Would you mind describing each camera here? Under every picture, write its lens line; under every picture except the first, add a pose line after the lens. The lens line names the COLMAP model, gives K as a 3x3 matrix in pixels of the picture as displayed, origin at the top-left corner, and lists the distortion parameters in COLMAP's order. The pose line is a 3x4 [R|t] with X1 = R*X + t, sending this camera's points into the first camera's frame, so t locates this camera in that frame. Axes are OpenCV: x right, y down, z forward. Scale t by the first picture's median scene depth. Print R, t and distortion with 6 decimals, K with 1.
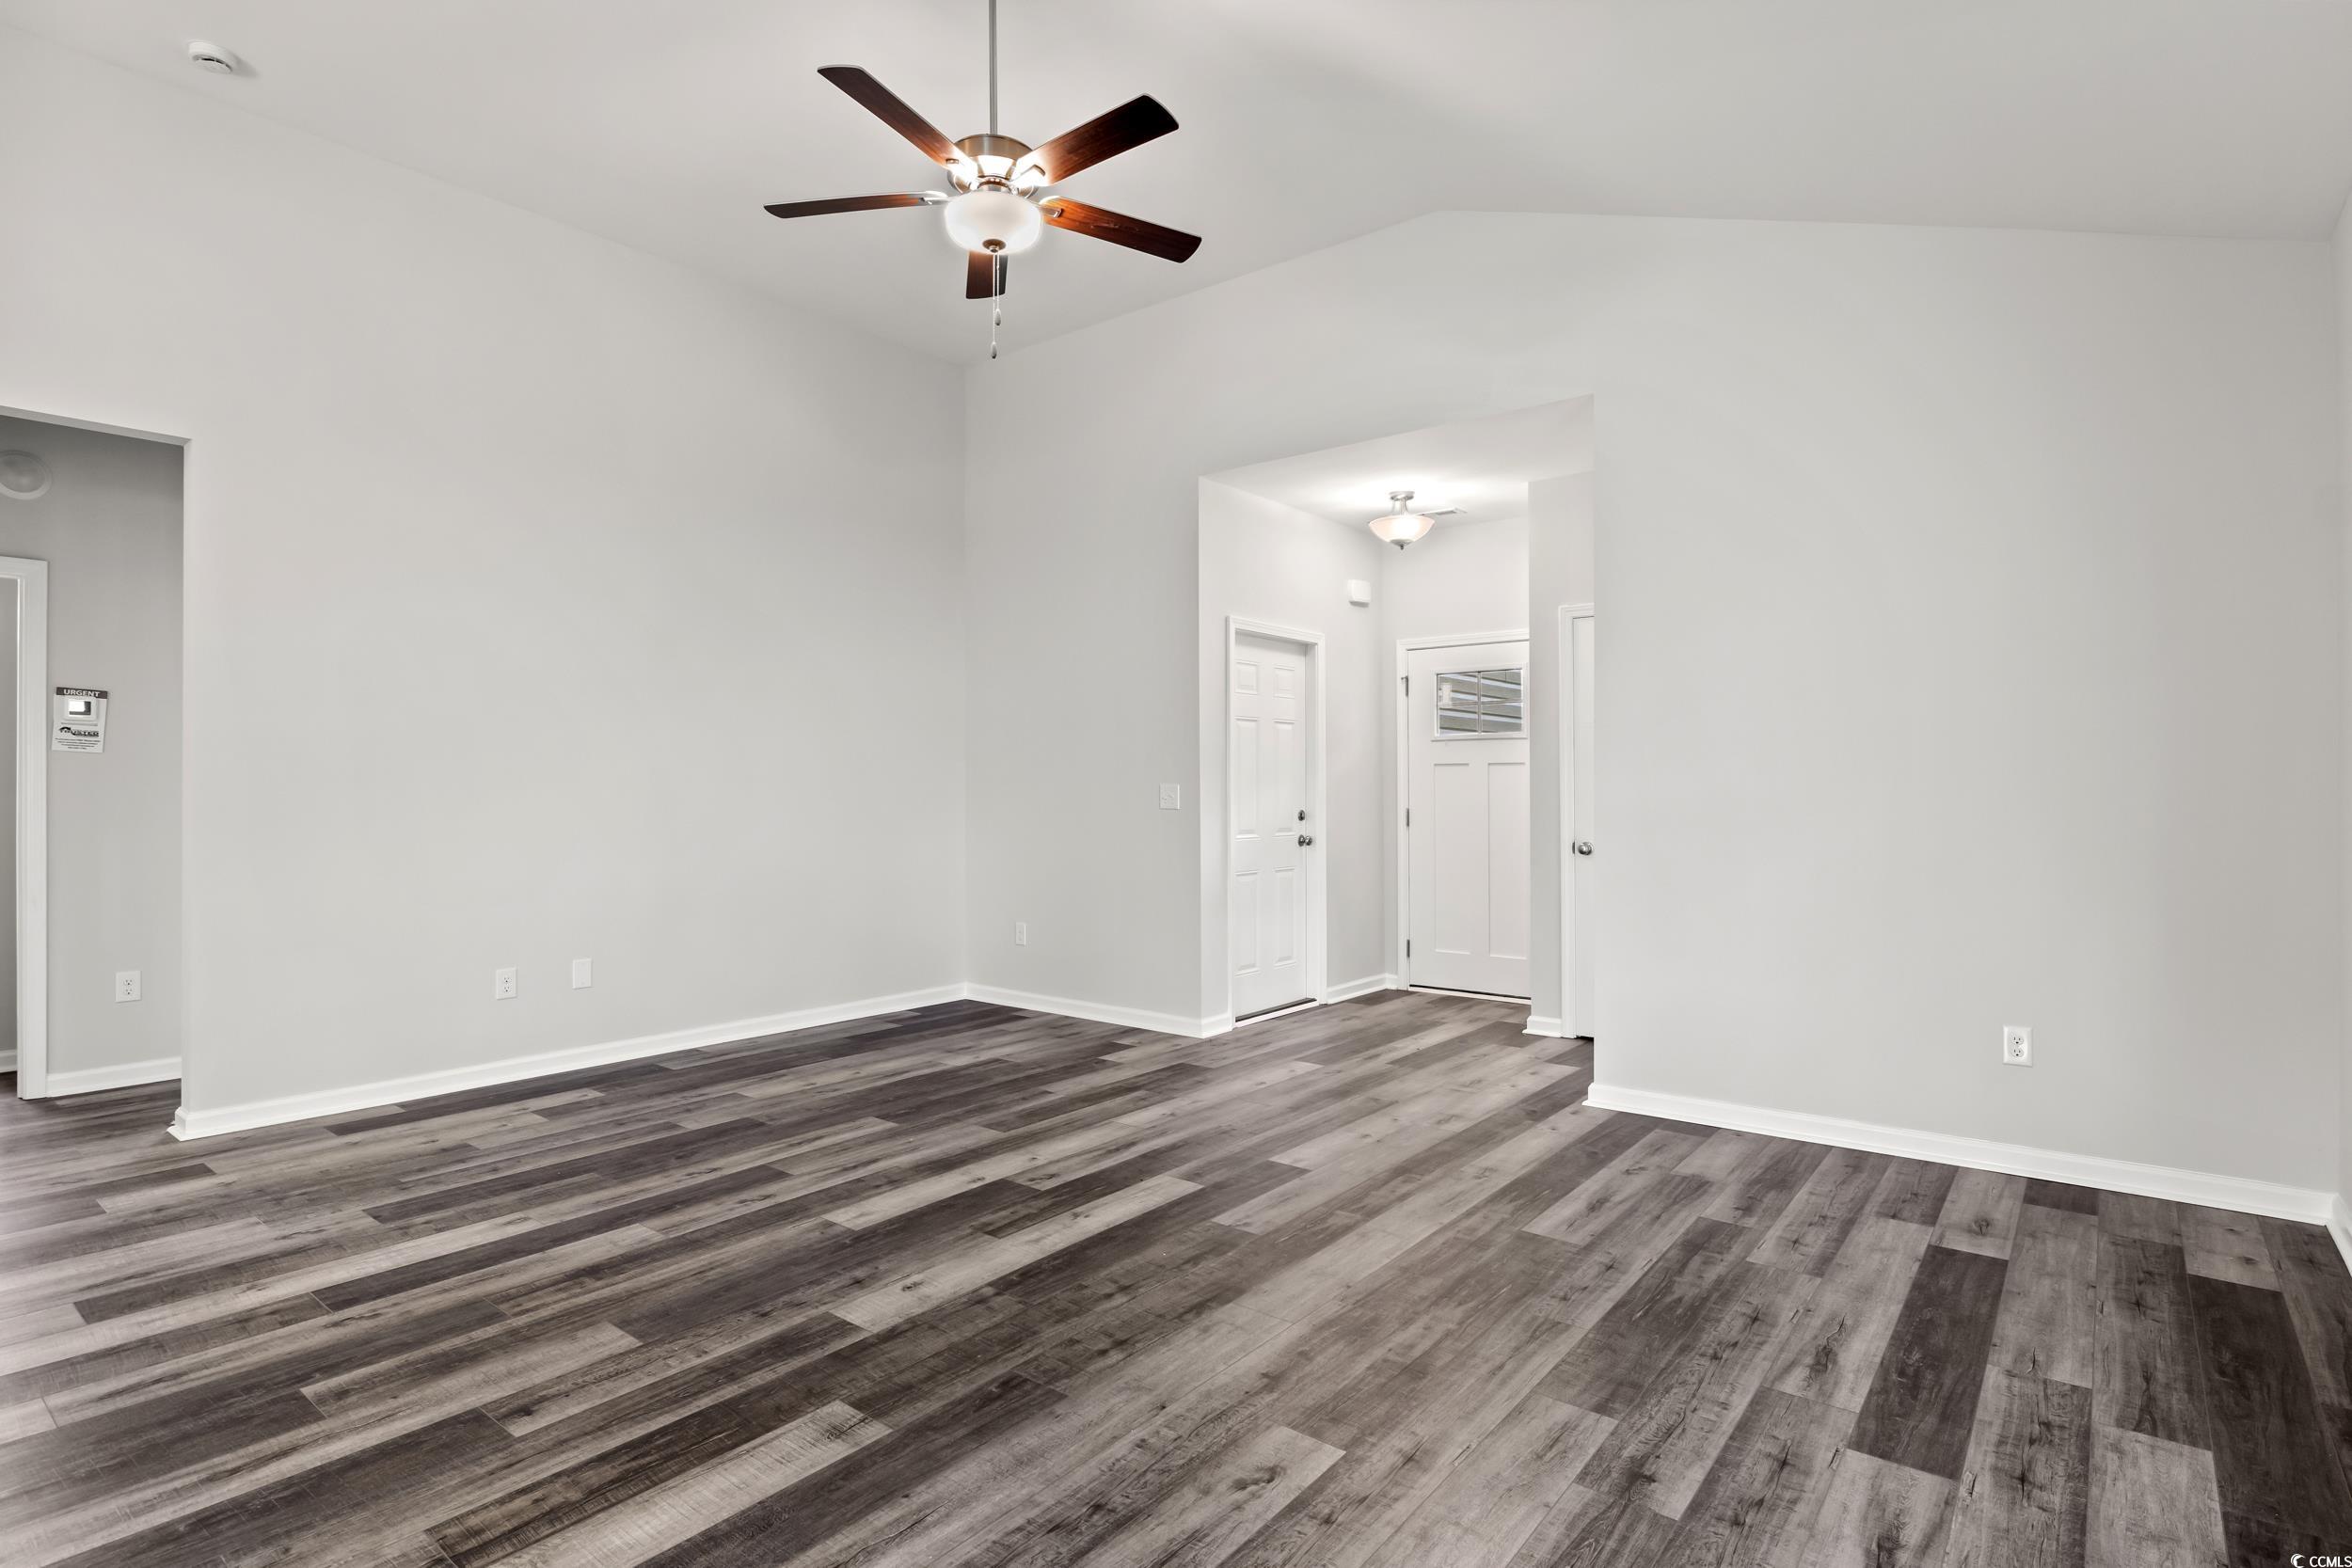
lens RADIAL K [[1169.8, 0, 1218.7], [0, 1169.8, 784.0], [0, 0, 1]] dist [-0.008661, -0.000306]
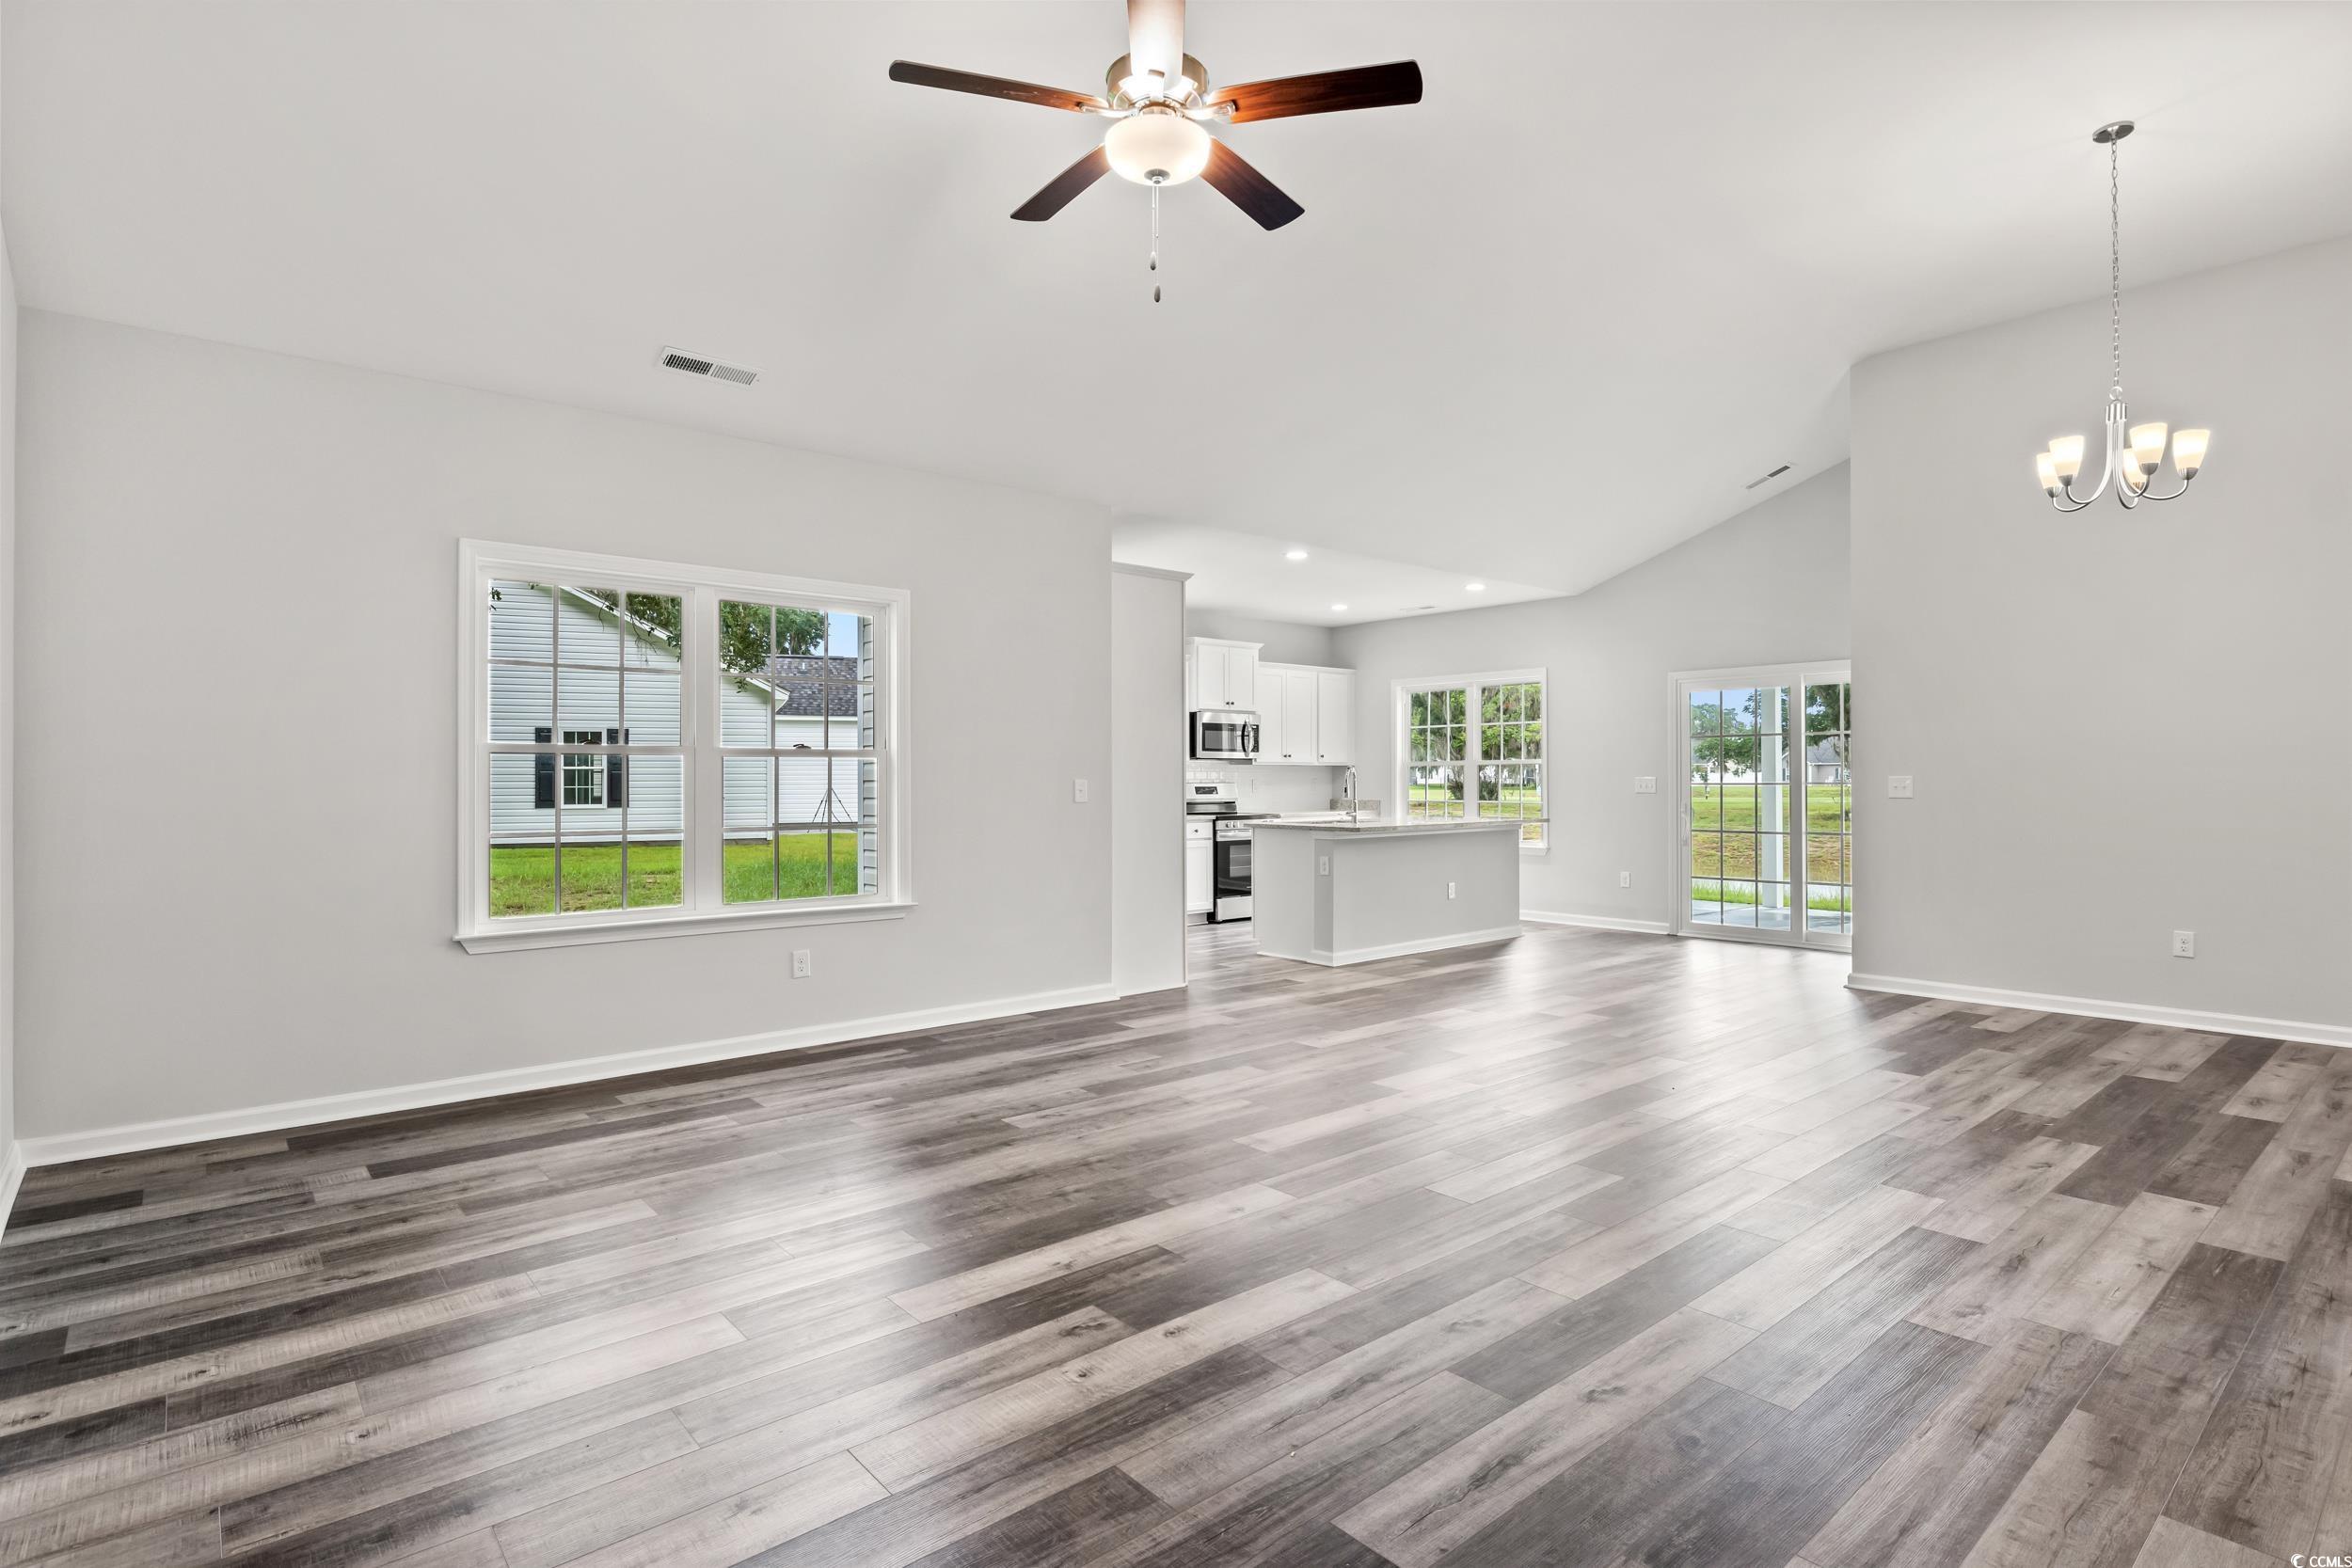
lens RADIAL K [[1169.8, 0, 1218.7], [0, 1169.8, 784.0], [0, 0, 1]] dist [-0.008661, -0.000306]
pose [[-0.982245, 0.003198, 0.187576, -0.402093], [0.003601, 0.999992, 0.001810, 0.005020], [-0.187568, 0.002453, -0.982249, 1.852315]]
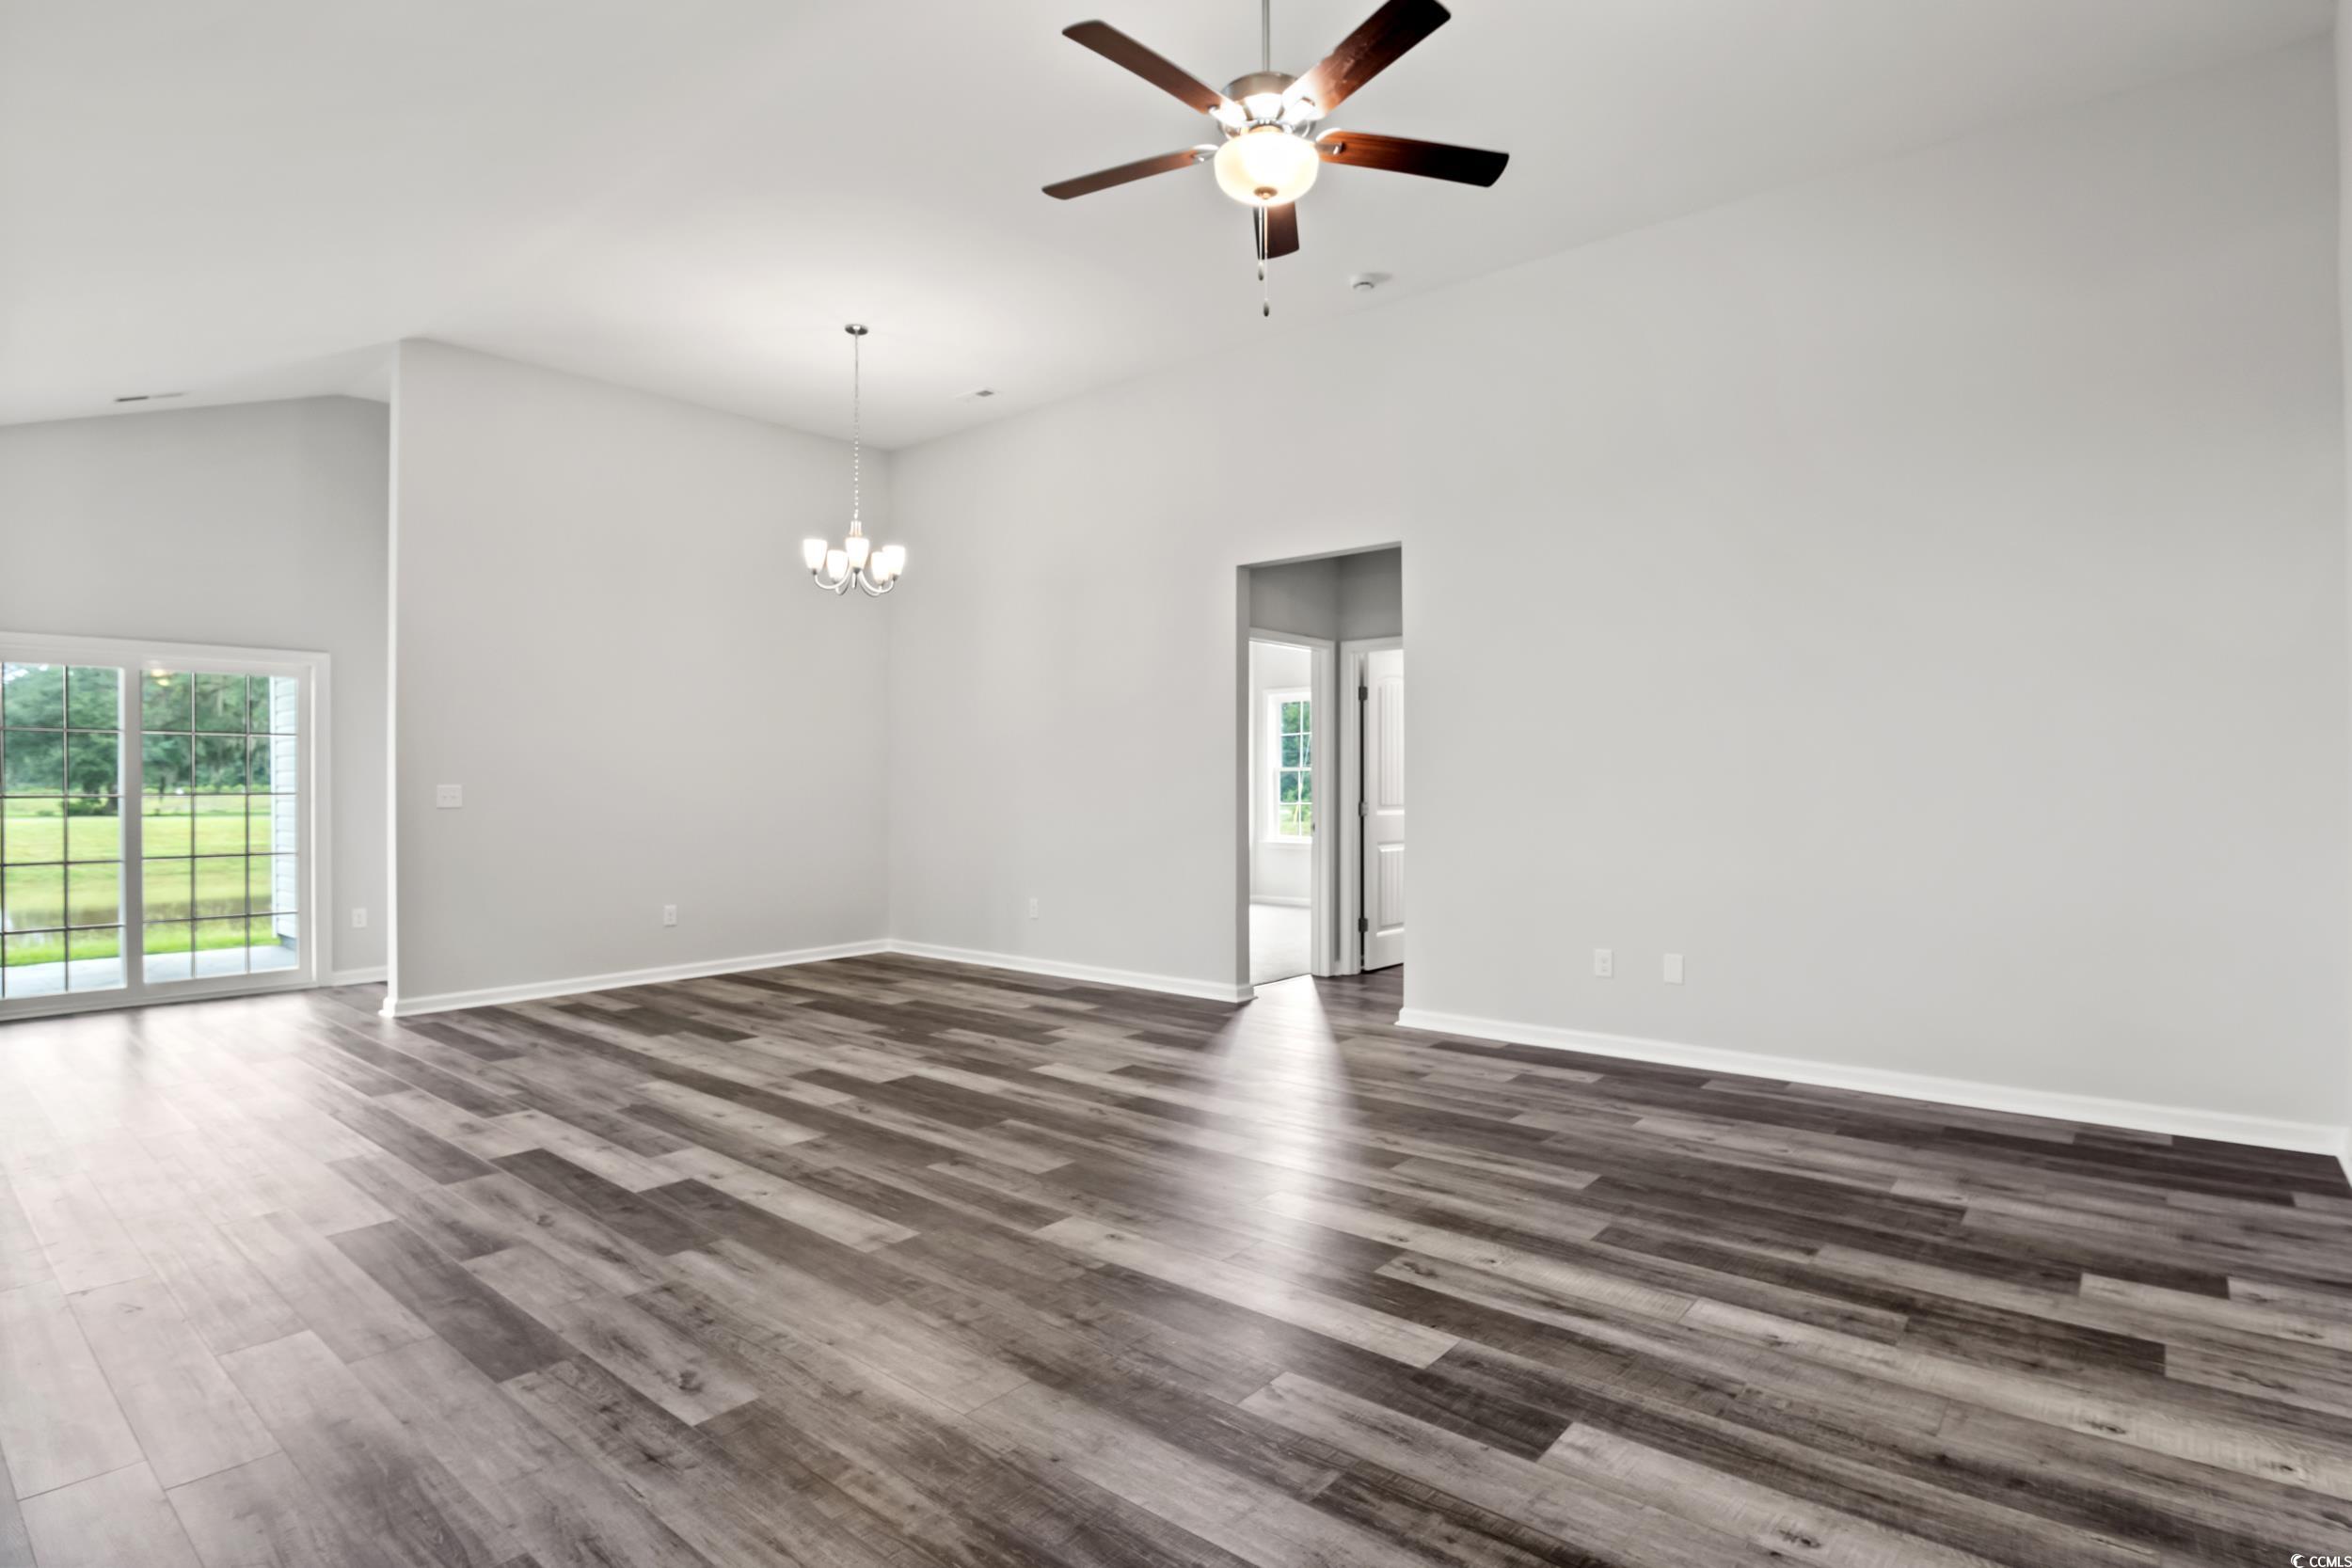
lens RADIAL K [[1193.8, 0, 1176.0], [0, 1193.8, 784.0], [0, 0, 1]] dist [-0.027920, 0.000164]
pose [[-0.043258, 0.002444, -0.999061, 0.736274], [0.005377, 0.999983, 0.002213, 0.001764], [0.999049, -0.005277, -0.043270, 0.958904]]
